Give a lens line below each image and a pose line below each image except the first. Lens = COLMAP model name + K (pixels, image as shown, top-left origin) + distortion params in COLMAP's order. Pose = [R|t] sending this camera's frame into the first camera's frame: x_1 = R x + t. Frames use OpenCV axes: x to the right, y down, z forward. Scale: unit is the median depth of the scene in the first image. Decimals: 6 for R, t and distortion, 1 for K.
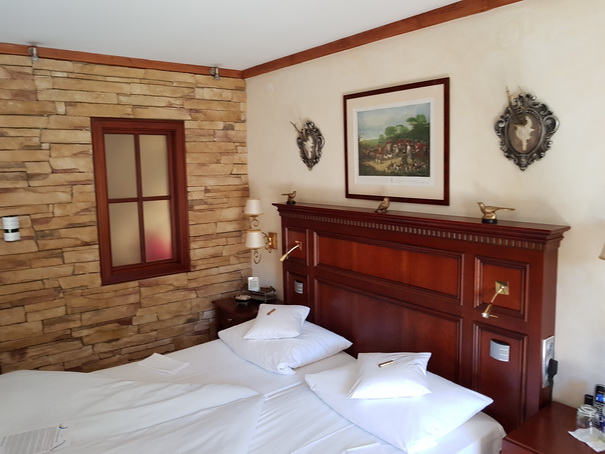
lens RADIAL K [[483.7, 0, 302.5], [0, 483.7, 227.0], [0, 0, 1]] dist [0.052210, -0.000562]
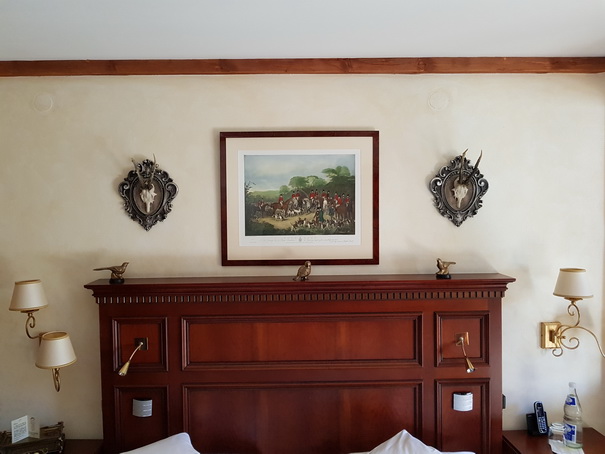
lens RADIAL K [[440.5, 0, 302.4], [0, 440.5, 237.6], [0, 0, 1]] dist [0.005529, 0.001983]
pose [[0.602418, -0.028594, 0.797669, -0.422624], [0.108836, 0.992967, -0.046601, -0.065052], [-0.790726, 0.114888, 0.601293, 0.541298]]
